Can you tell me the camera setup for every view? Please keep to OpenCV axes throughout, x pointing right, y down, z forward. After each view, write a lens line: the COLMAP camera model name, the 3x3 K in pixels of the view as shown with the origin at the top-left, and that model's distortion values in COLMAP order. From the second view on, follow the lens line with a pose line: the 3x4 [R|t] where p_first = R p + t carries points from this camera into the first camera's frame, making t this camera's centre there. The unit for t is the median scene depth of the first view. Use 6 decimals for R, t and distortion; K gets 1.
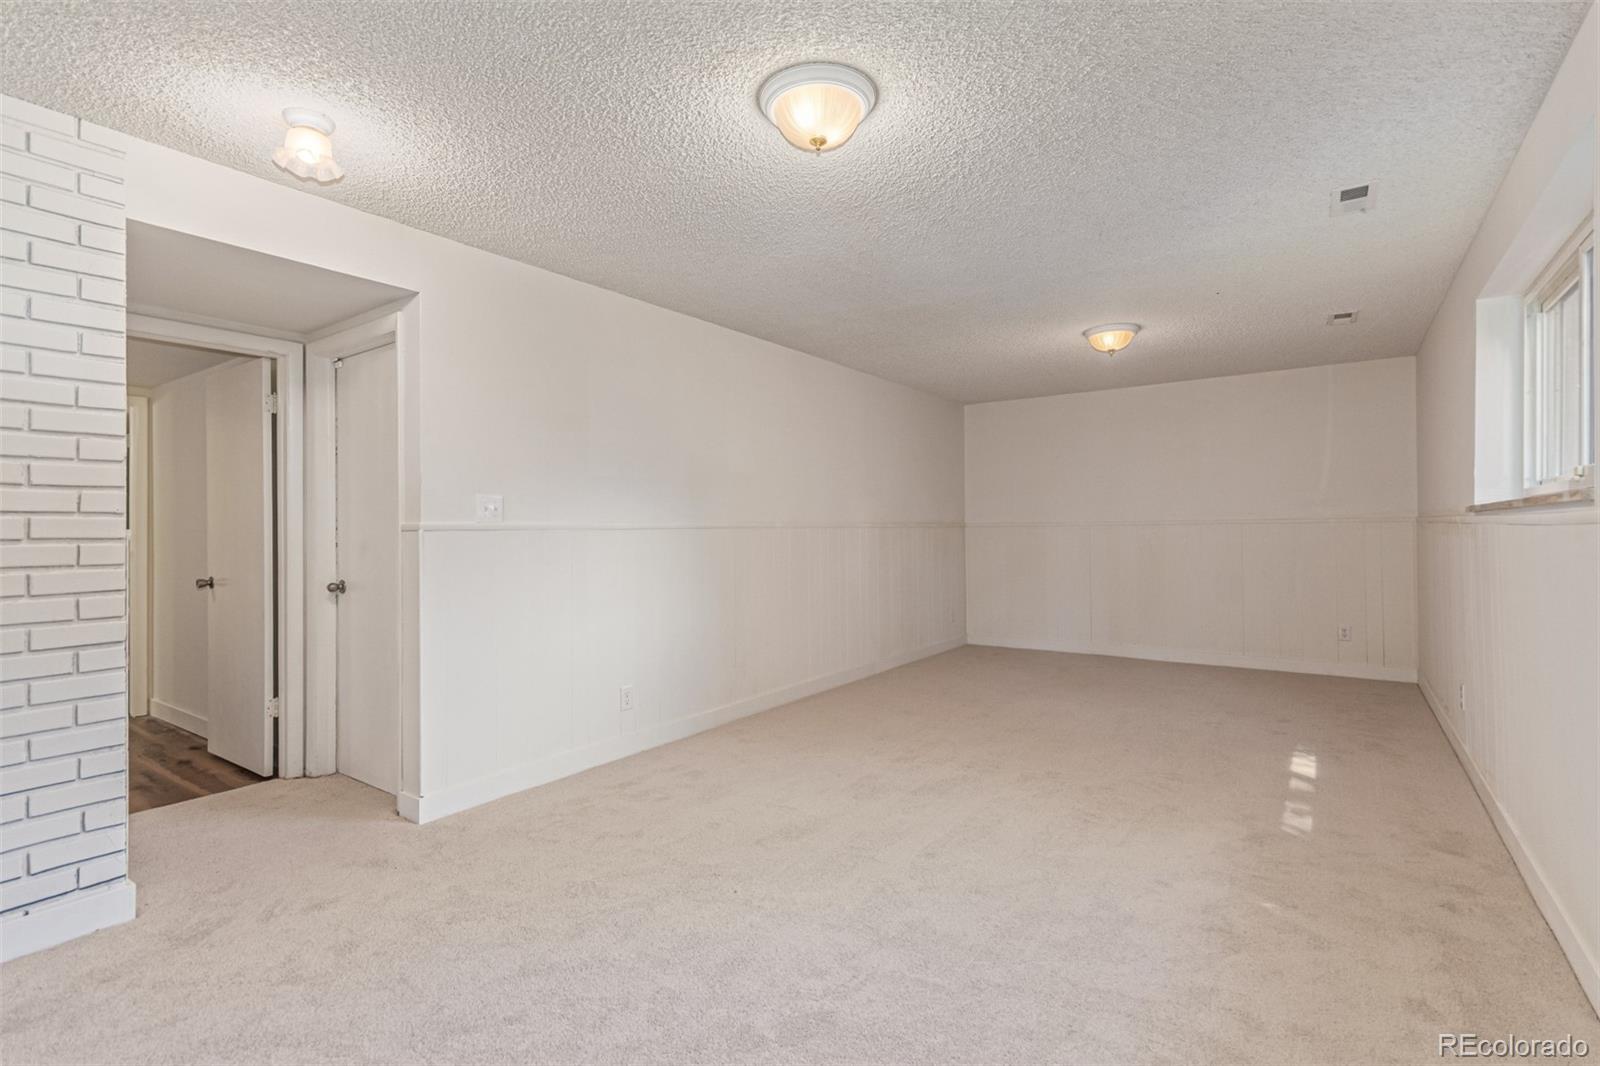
lens RADIAL K [[740.9, 0, 792.4], [0, 740.9, 530.9], [0, 0, 1]] dist [0.007827, 0.000516]
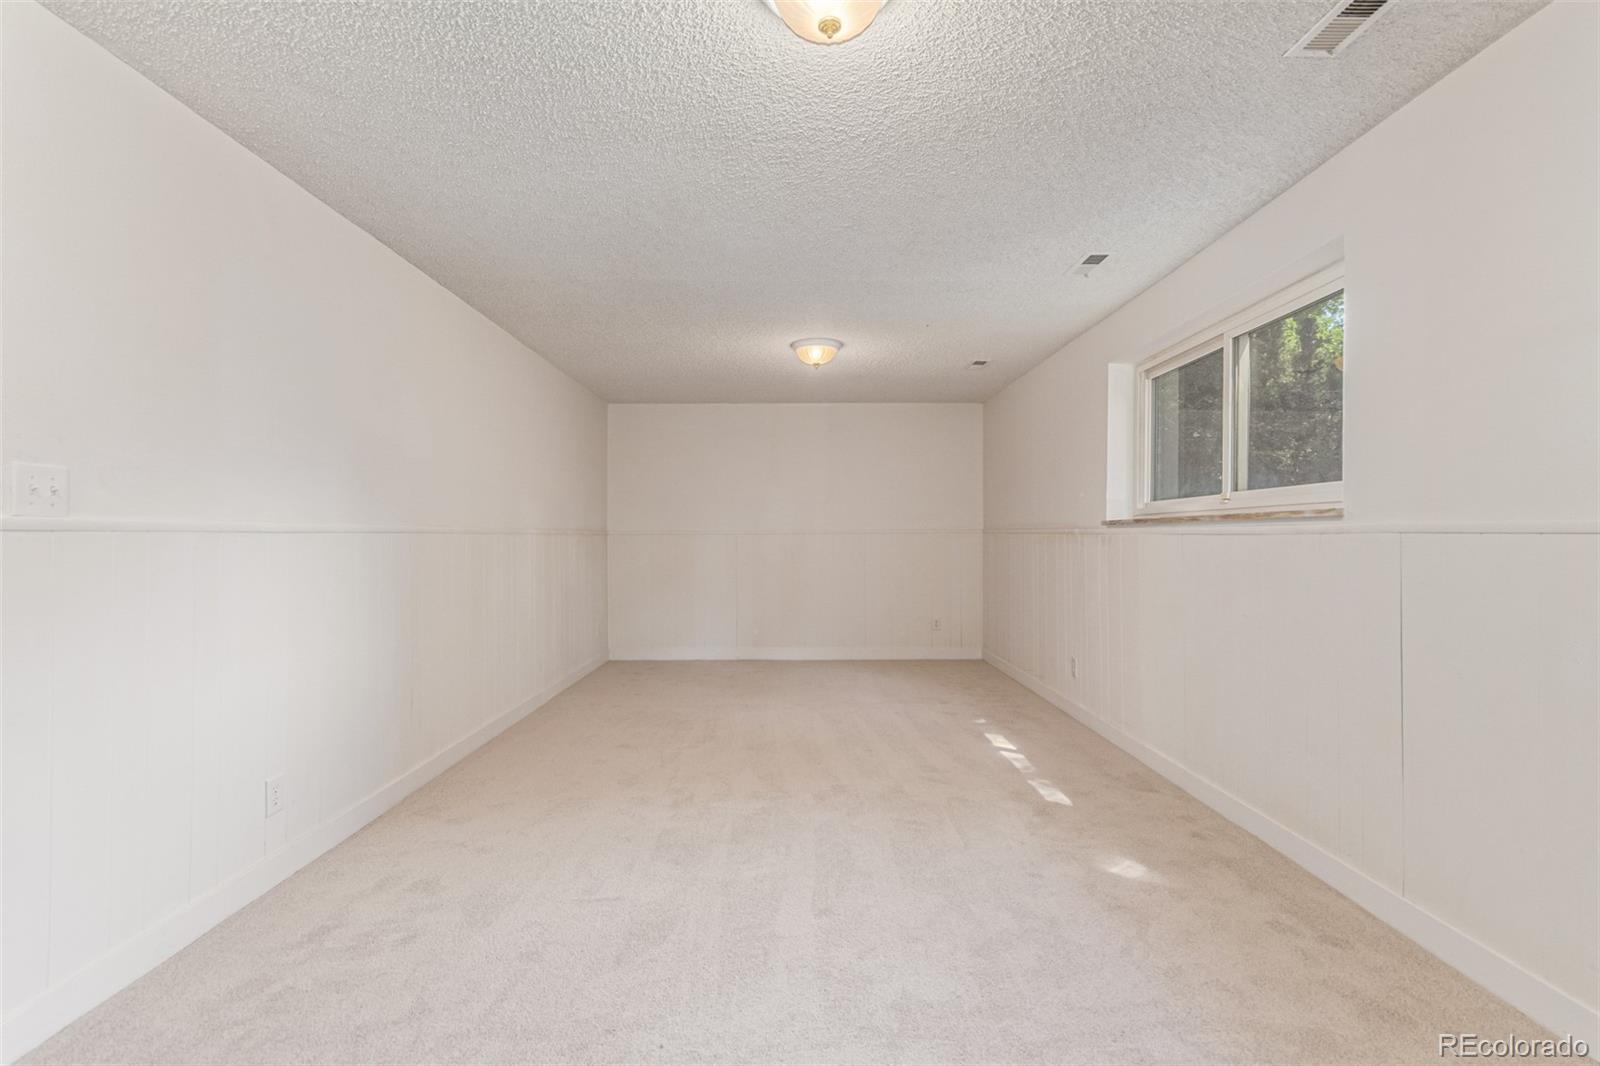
lens RADIAL K [[740.9, 0, 801.5], [0, 740.9, 538.9], [0, 0, 1]] dist [0.007827, 0.000516]
pose [[0.812340, 0.004727, 0.583165, -0.251706], [-0.003489, 0.999989, -0.003246, 0.004083], [-0.583174, 0.000603, 0.812347, 0.229394]]
